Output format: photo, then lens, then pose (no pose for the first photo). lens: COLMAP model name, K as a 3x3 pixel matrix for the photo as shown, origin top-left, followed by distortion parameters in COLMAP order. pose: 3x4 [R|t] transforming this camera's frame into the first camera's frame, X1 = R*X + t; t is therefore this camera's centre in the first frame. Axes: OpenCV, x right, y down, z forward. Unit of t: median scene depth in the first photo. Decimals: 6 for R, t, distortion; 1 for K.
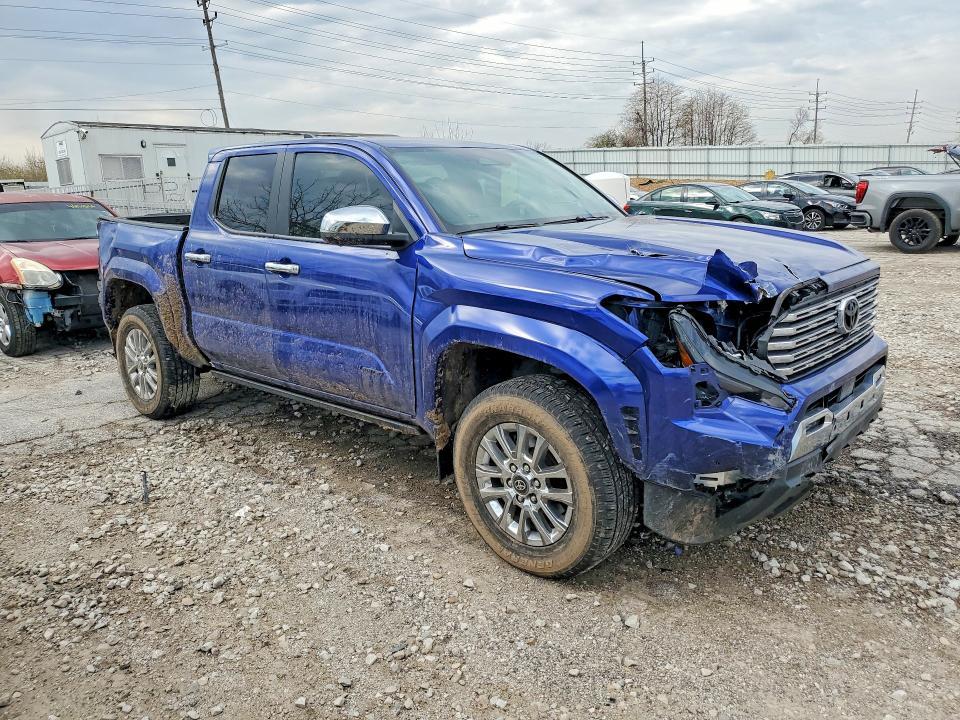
lens RADIAL K [[759.7, 0, 480.0], [0, 759.7, 360.0], [0, 0, 1]] dist [-0.002088, -0.001878]
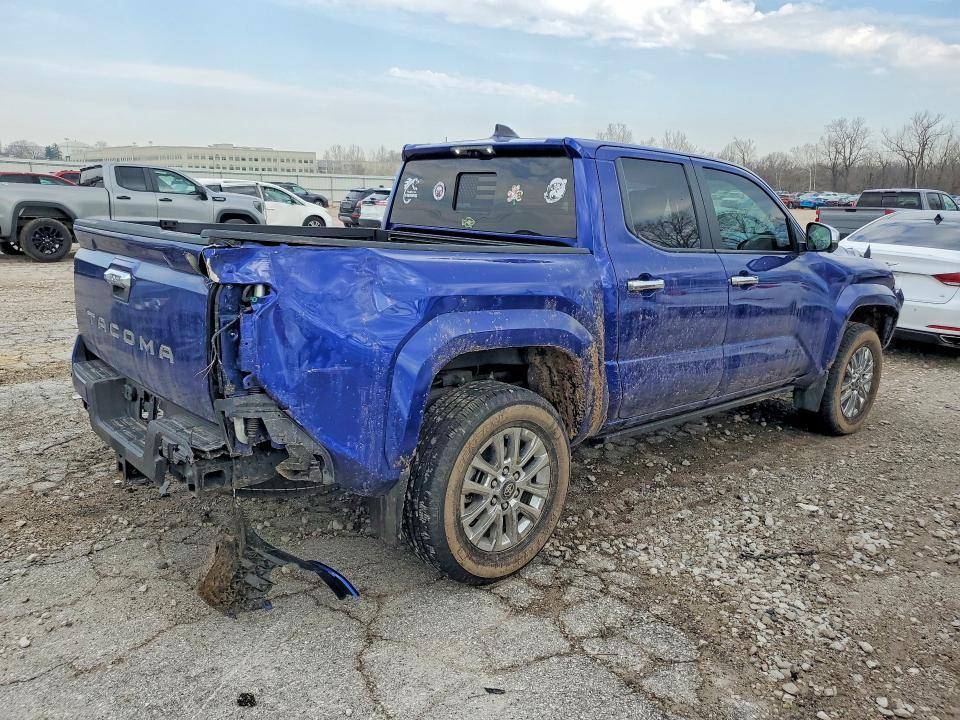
lens RADIAL K [[759.7, 0, 480.0], [0, 759.7, 360.0], [0, 0, 1]] dist [-0.002088, -0.001878]
pose [[0.112139, -0.184731, 0.976370, -1.038684], [0.195266, 0.967507, 0.160627, -0.195401], [-0.974318, 0.172640, 0.144567, 0.966904]]
